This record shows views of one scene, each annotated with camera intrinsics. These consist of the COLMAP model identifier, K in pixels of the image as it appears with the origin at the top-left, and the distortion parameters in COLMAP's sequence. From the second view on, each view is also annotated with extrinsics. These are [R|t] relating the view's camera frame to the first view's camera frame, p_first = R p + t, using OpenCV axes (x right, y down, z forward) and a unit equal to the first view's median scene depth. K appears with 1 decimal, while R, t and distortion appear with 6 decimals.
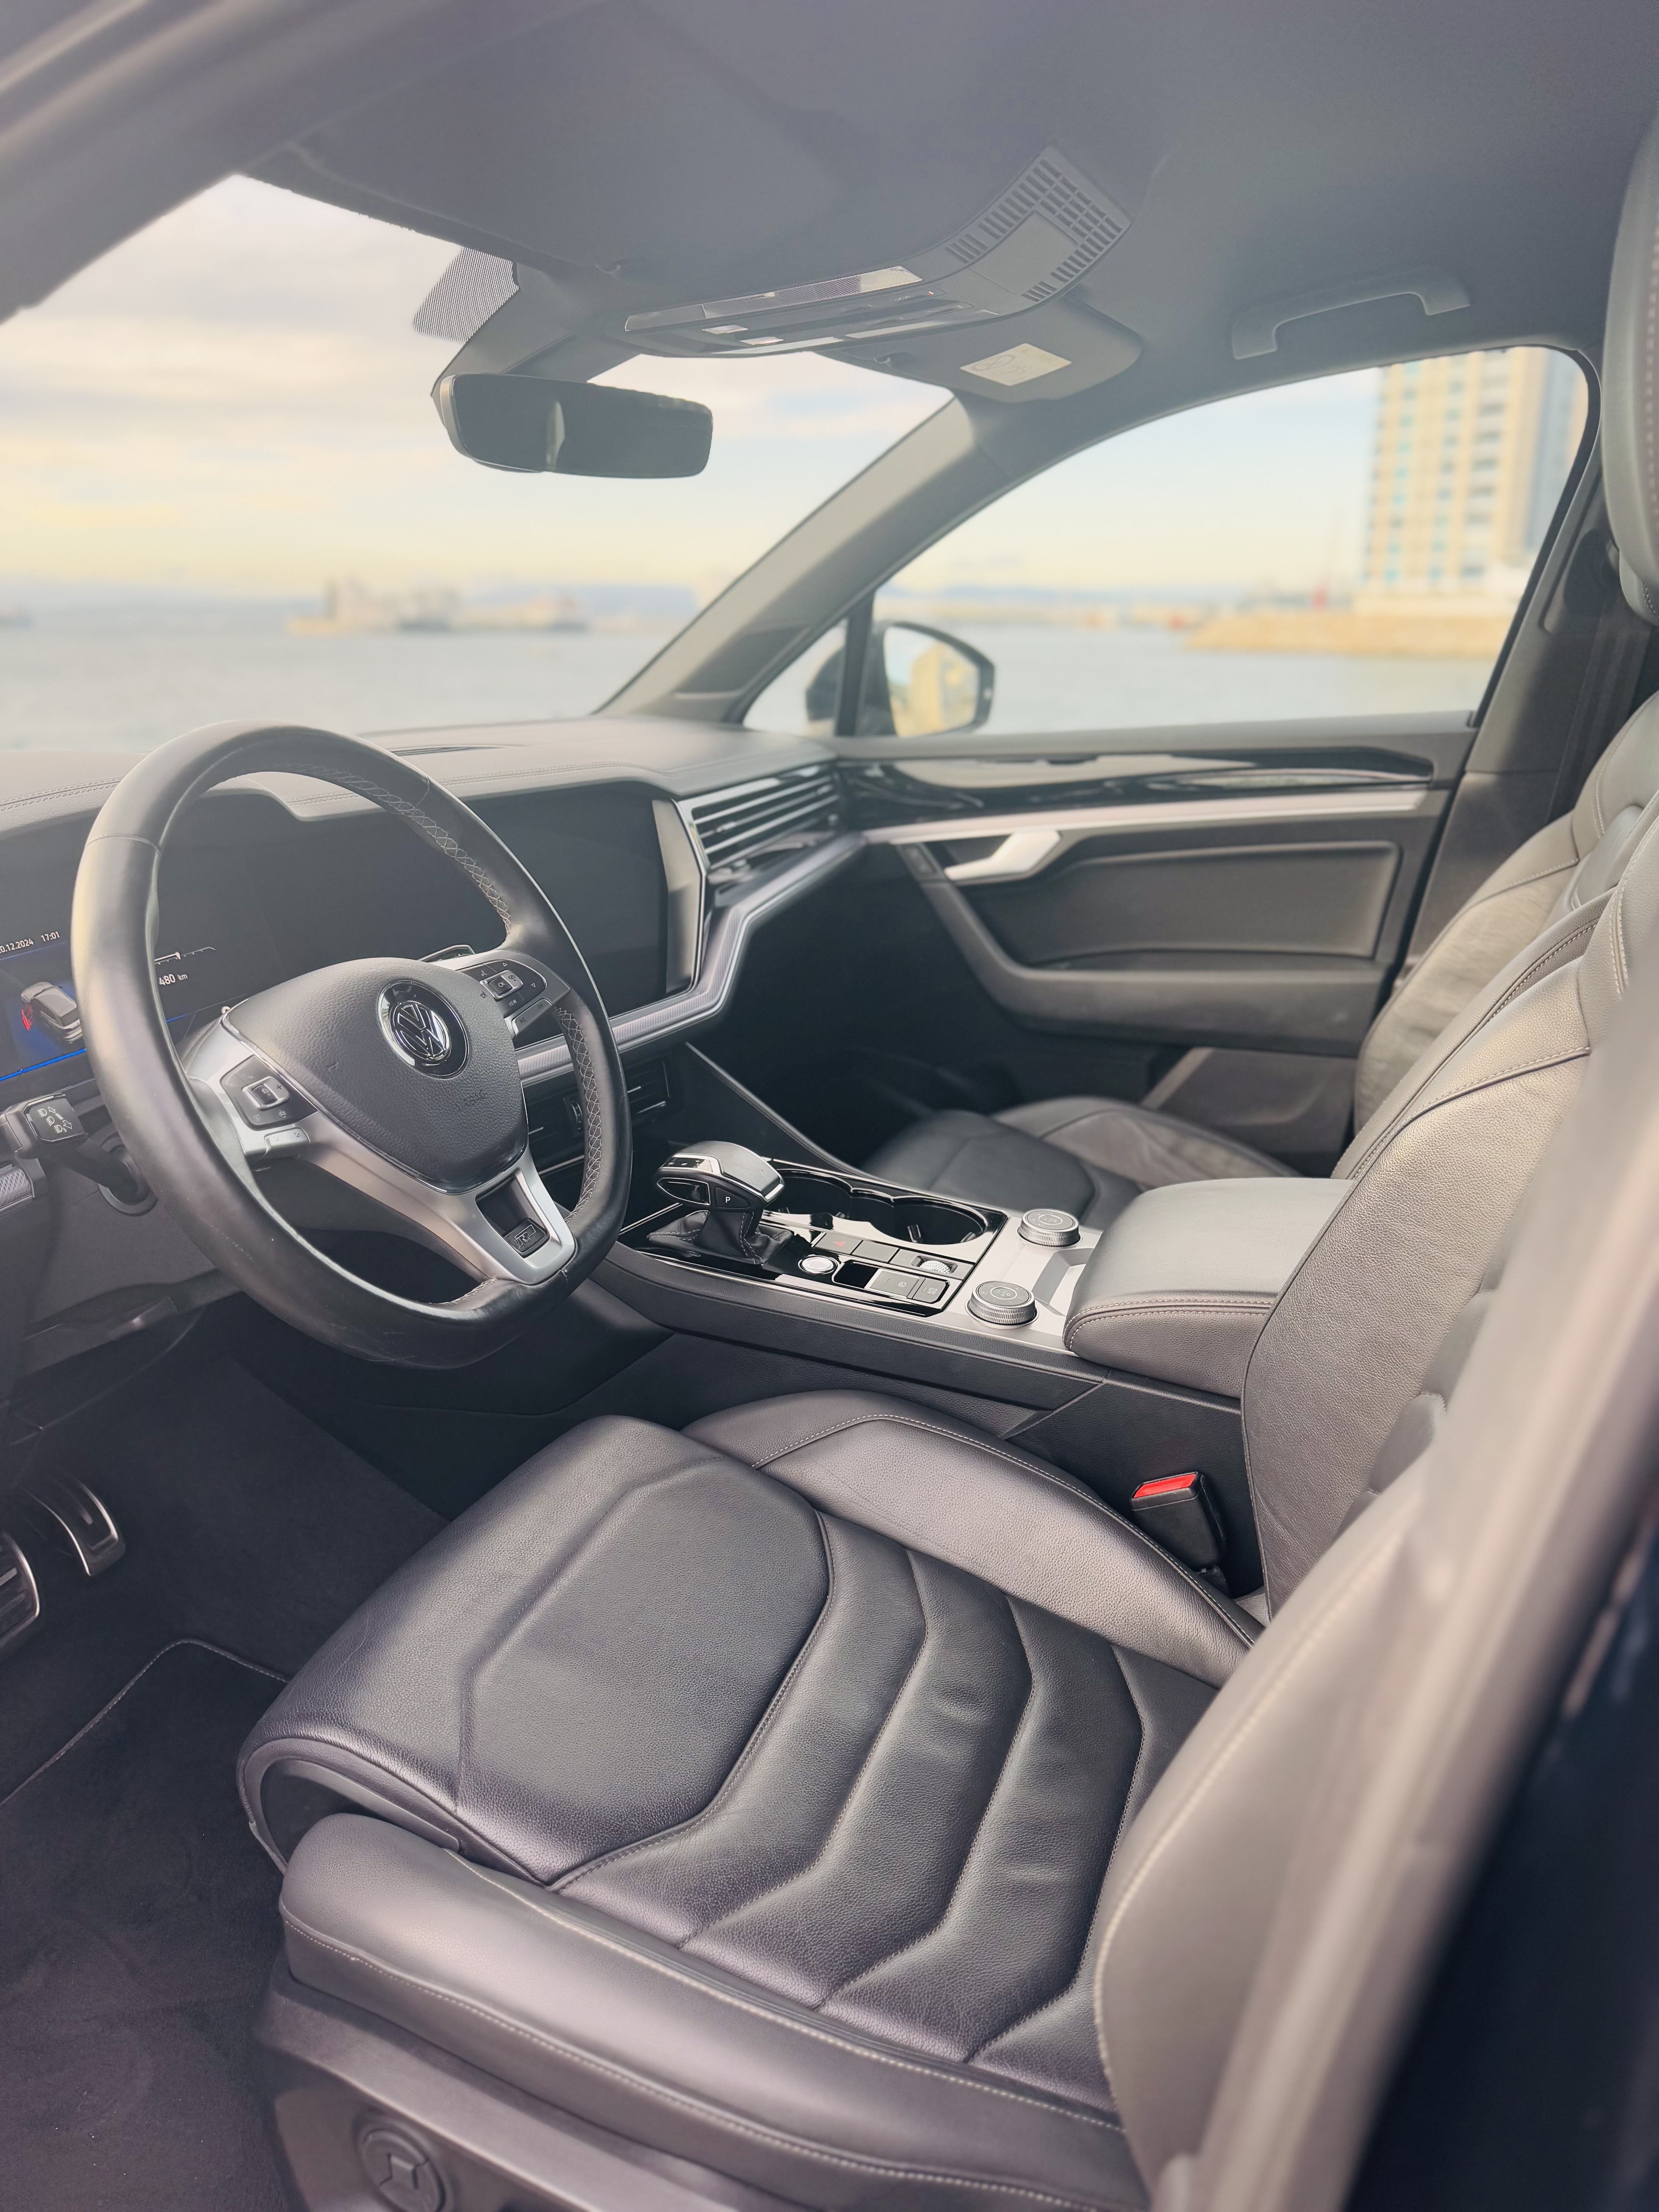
lens RADIAL K [[1514.2, 0, 829.5], [0, 1514.2, 1106.0], [0, 0, 1]] dist [0.052137, -0.095009]
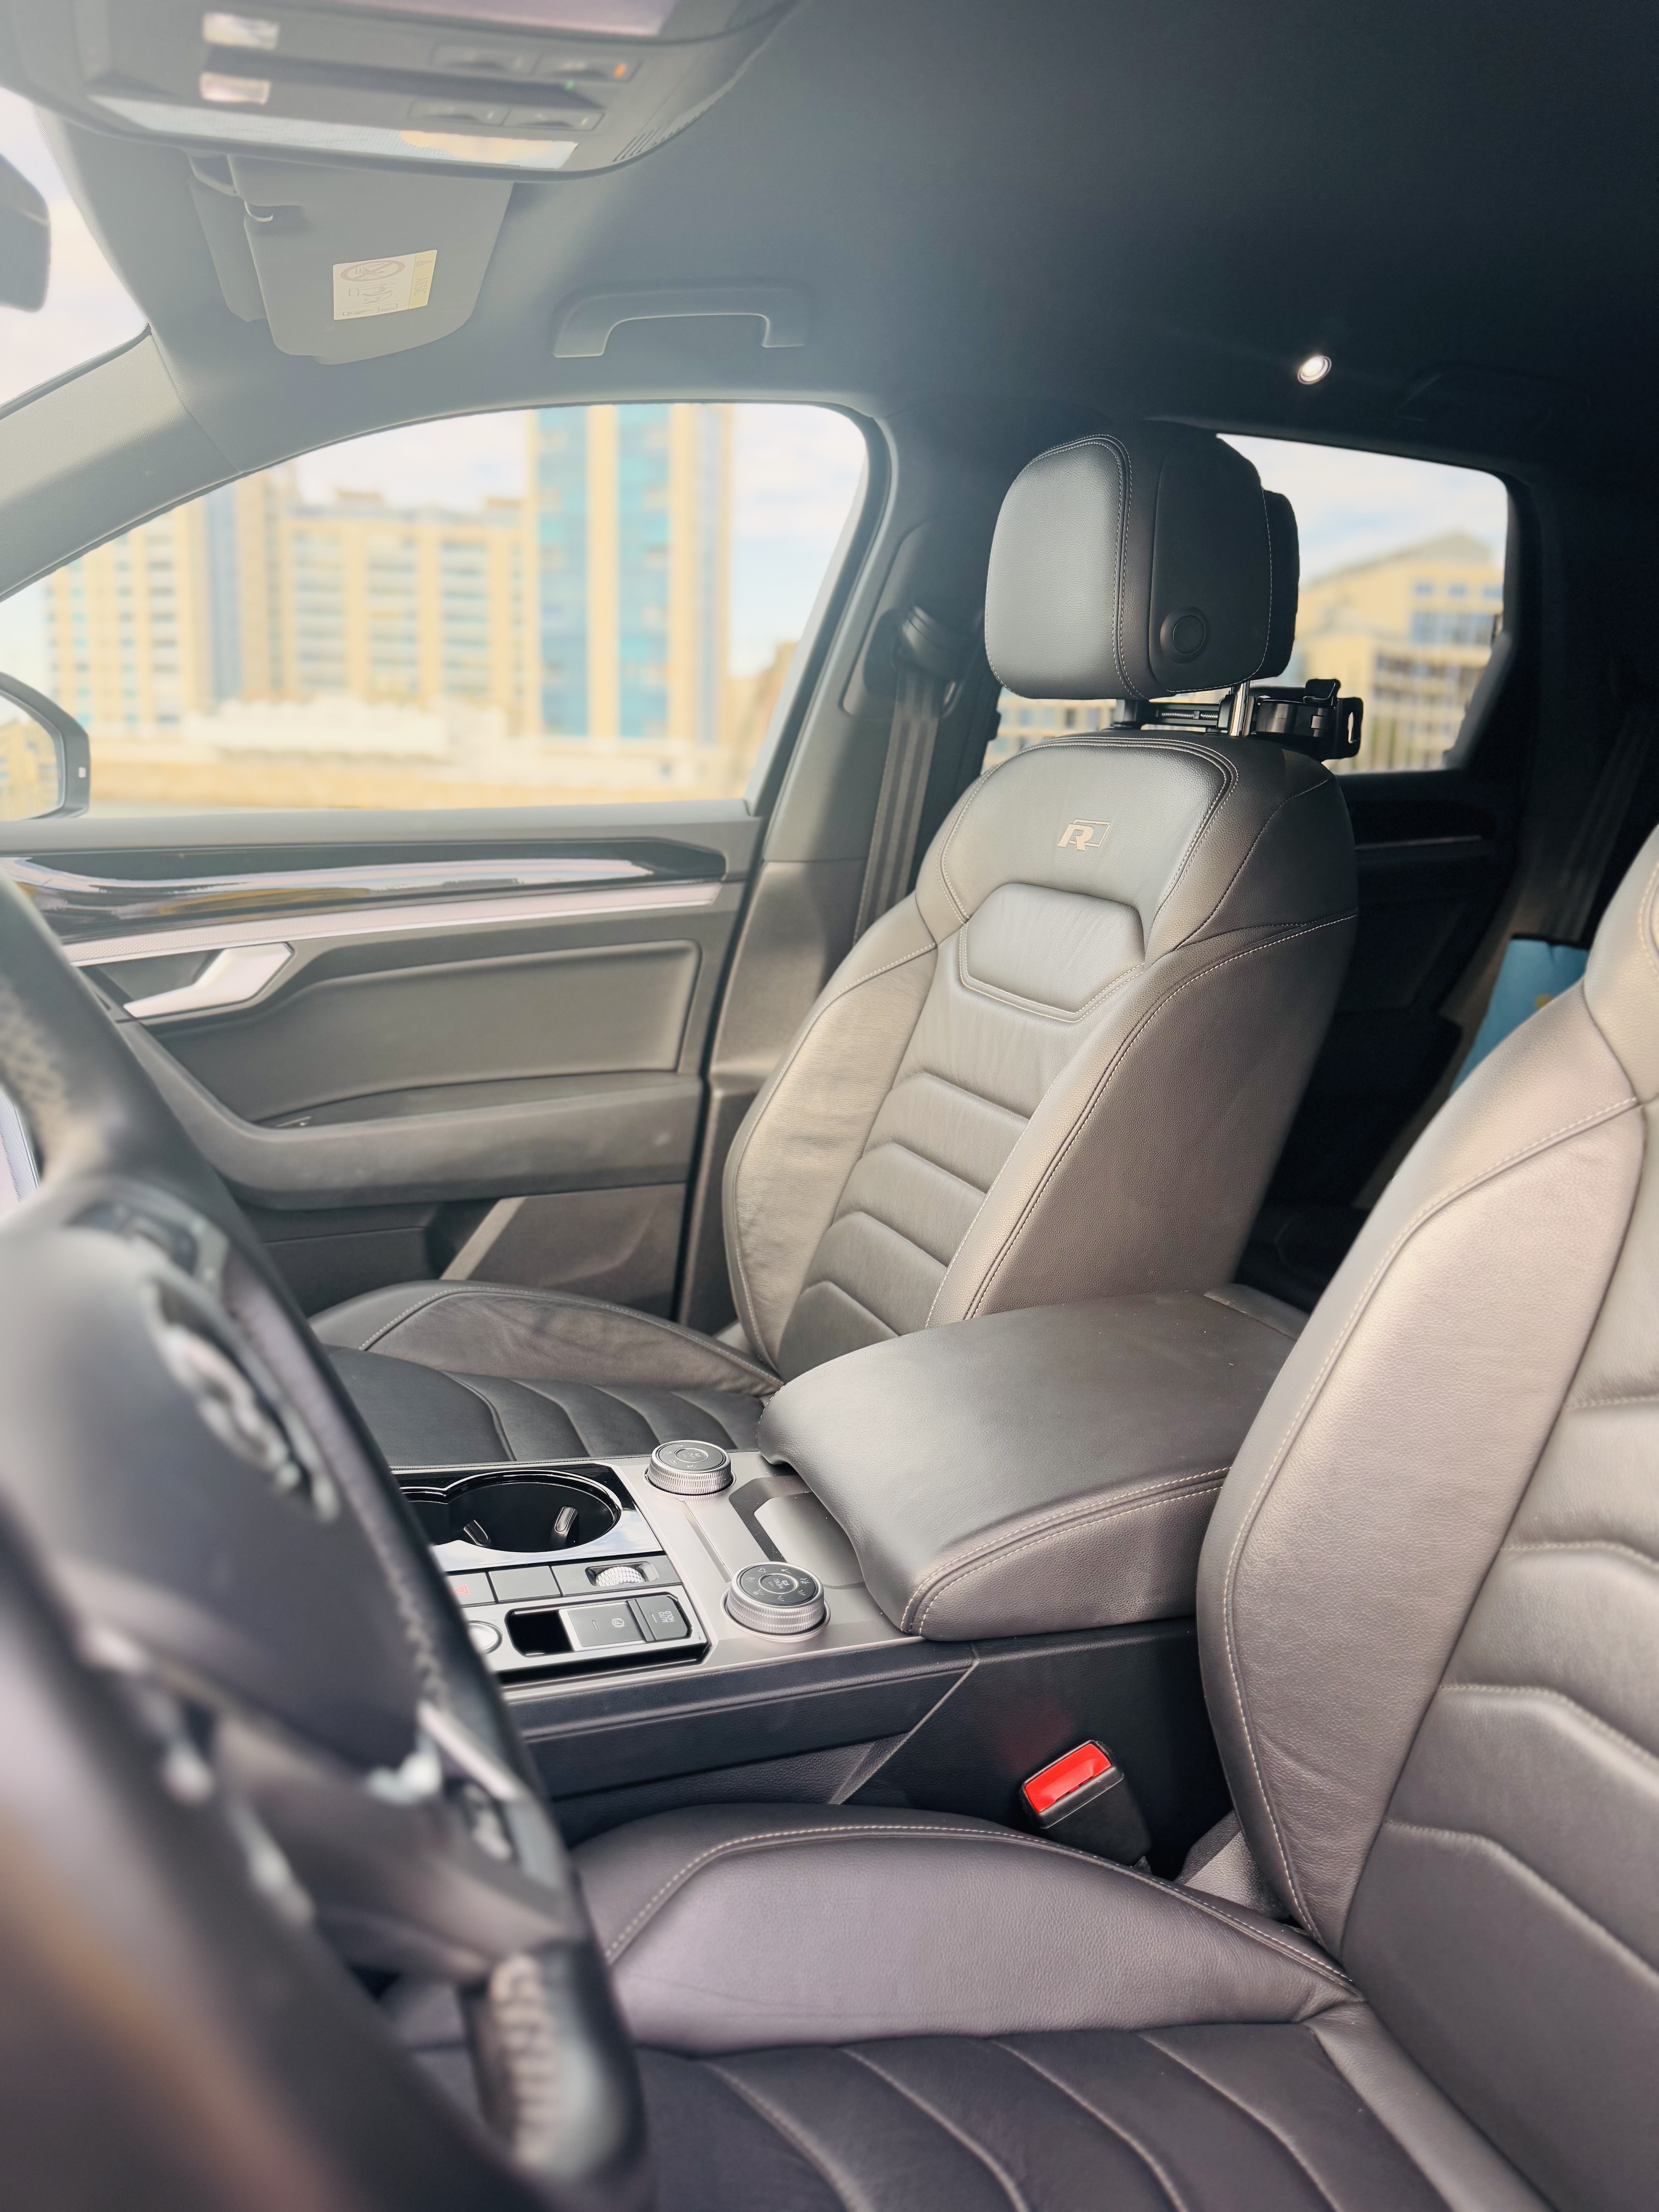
lens RADIAL K [[1514.2, 0, 829.5], [0, 1514.2, 1106.0], [0, 0, 1]] dist [0.052137, -0.095009]
pose [[0.716845, -0.109632, 0.688559, -0.197920], [0.171207, 0.985002, -0.021409, -0.042573], [-0.675886, 0.133233, 0.724864, 0.301492]]
